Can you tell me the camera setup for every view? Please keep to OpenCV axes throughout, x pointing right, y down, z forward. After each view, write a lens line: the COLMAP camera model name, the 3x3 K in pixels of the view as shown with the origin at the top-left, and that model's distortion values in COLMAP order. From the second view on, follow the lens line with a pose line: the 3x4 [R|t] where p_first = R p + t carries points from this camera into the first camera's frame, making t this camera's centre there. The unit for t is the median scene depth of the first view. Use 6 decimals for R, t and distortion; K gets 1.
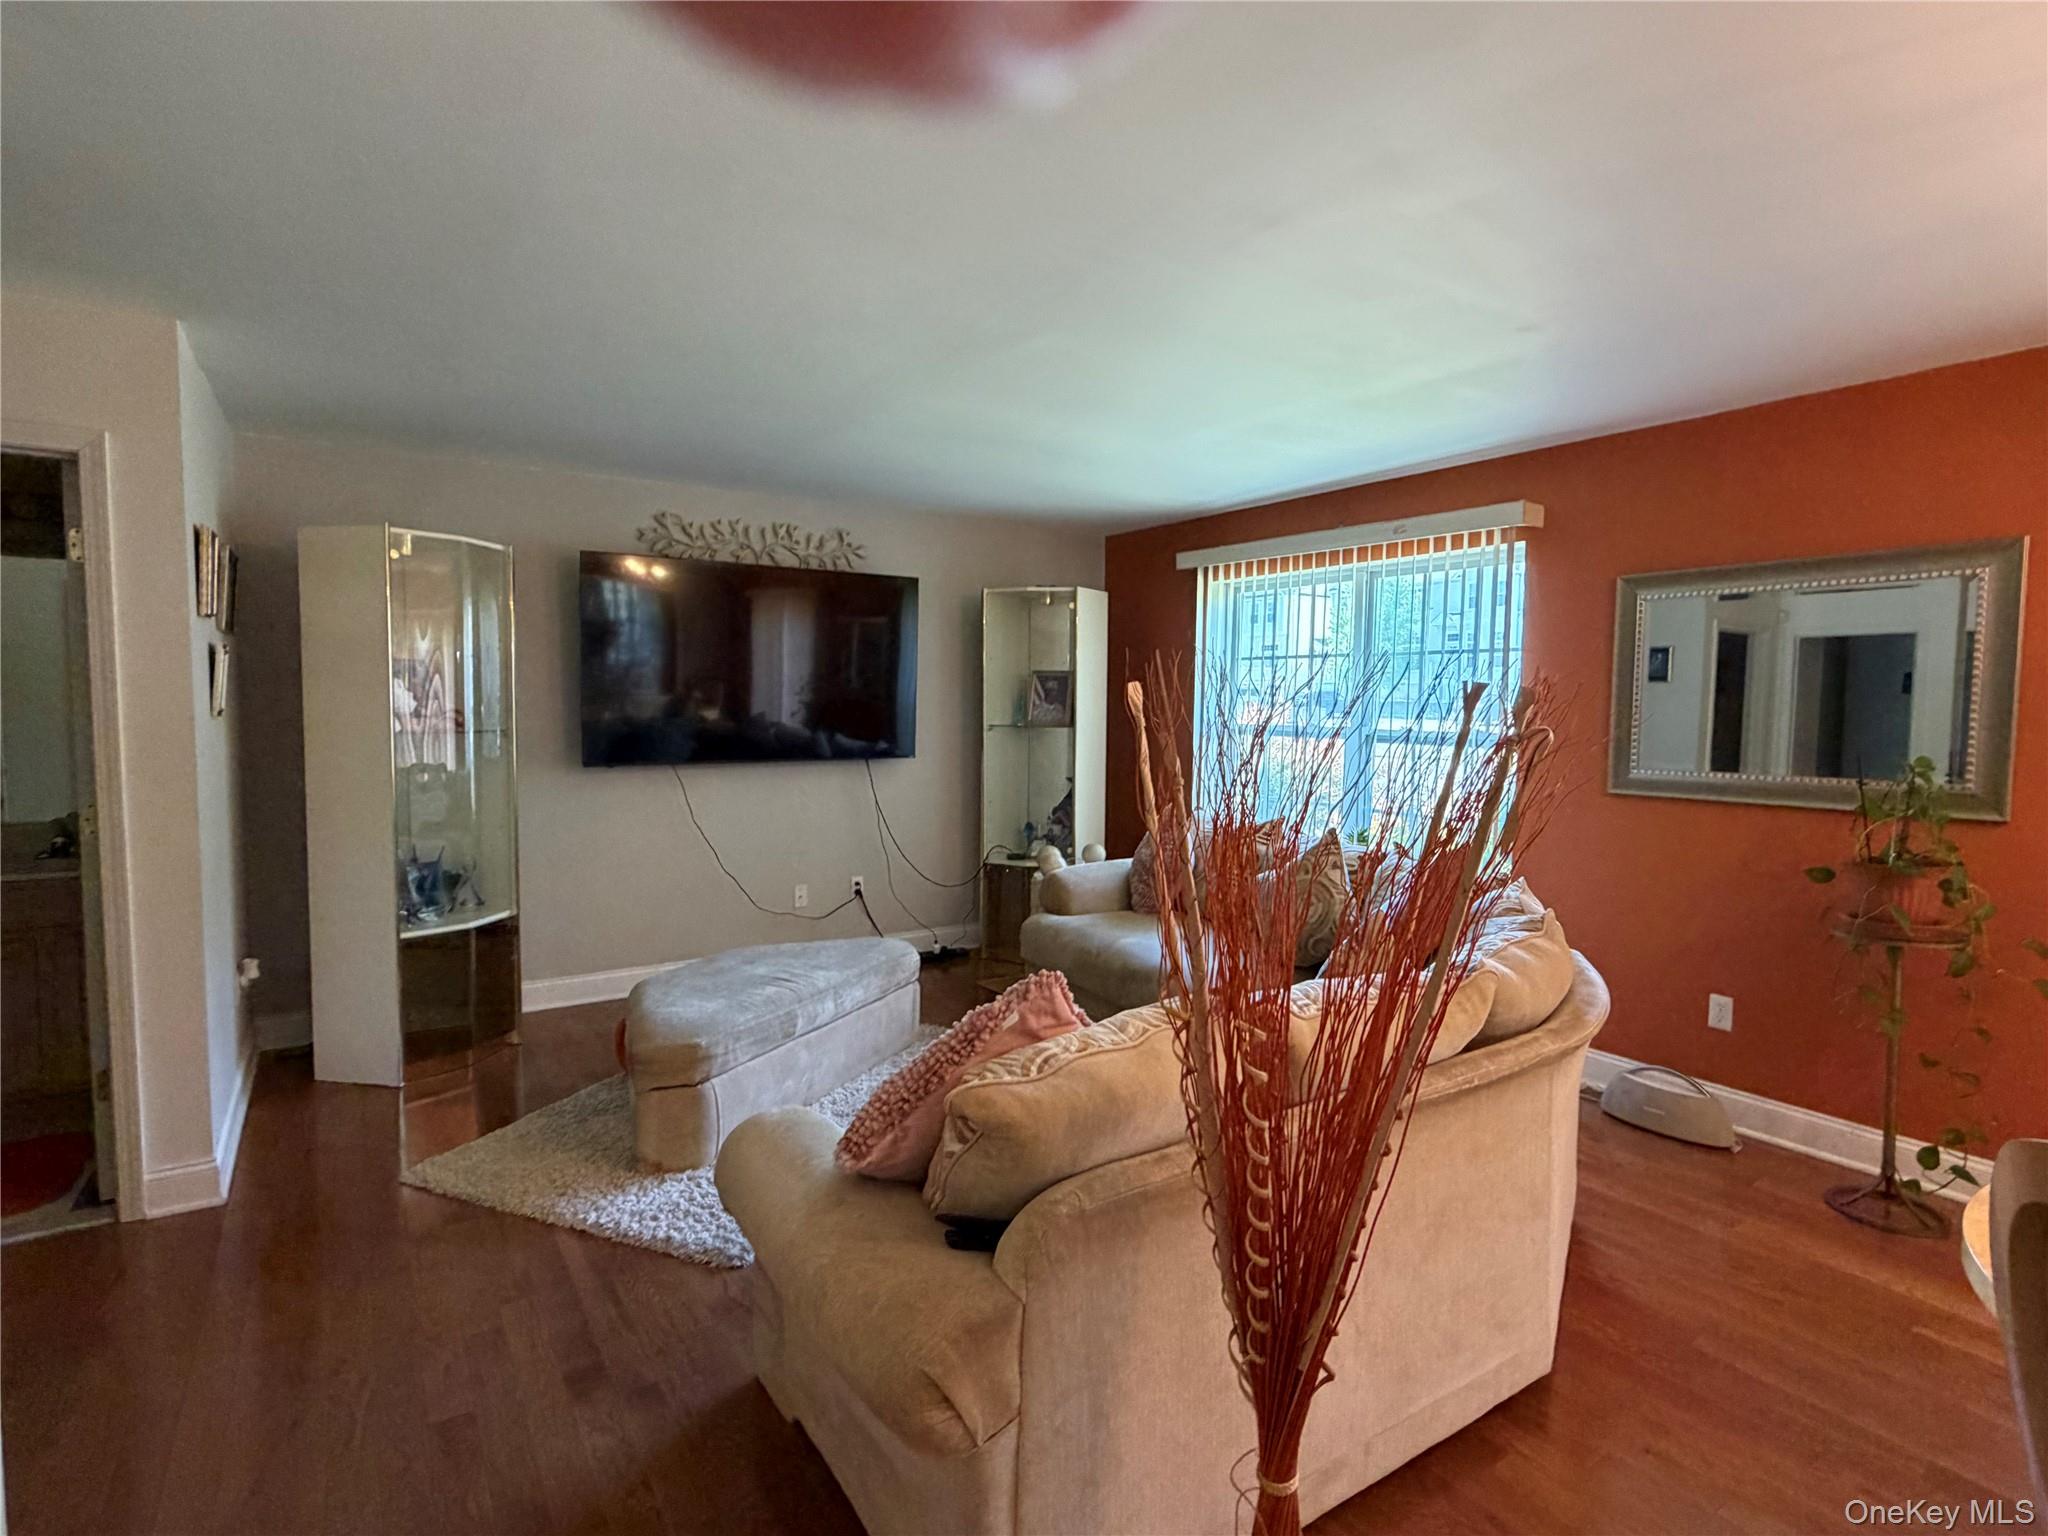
lens RADIAL K [[1026.3, 0, 1024.0], [0, 1026.3, 768.0], [0, 0, 1]] dist [0.014063, 0.000433]
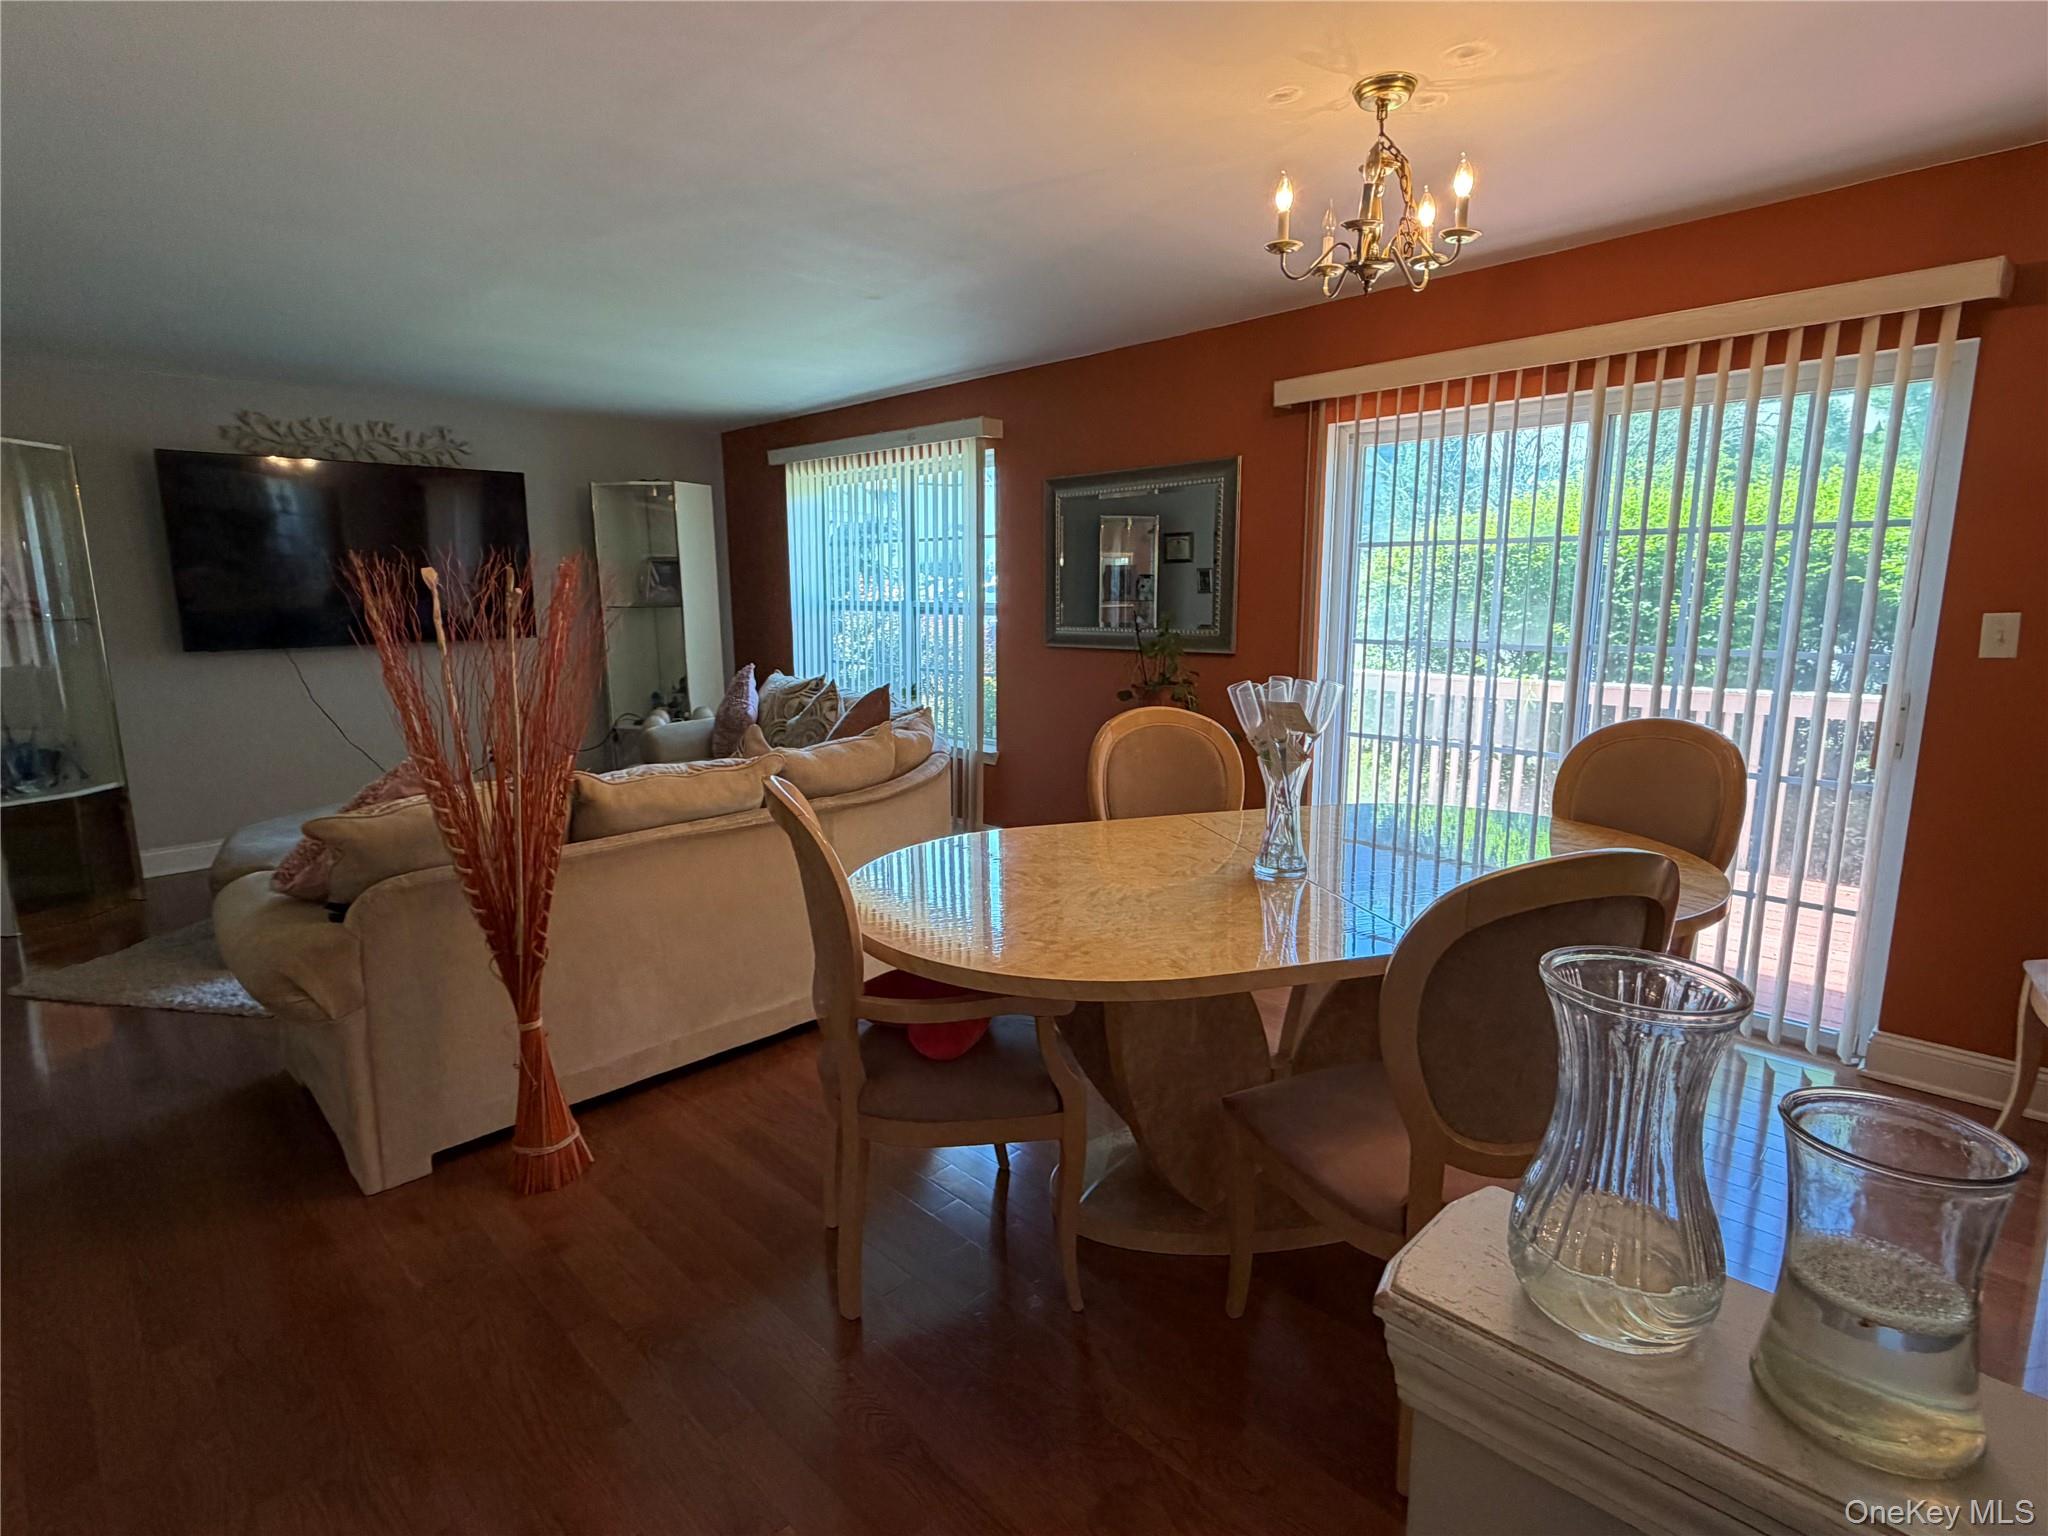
lens RADIAL K [[1032.5, 0, 1024.0], [0, 1032.5, 768.0], [0, 0, 1]] dist [0.004713, 0.000339]
pose [[0.981040, -0.051095, 0.186950, 0.236792], [0.030063, 0.993066, 0.113650, 0.023511], [-0.191461, -0.105875, 0.975773, -0.261043]]
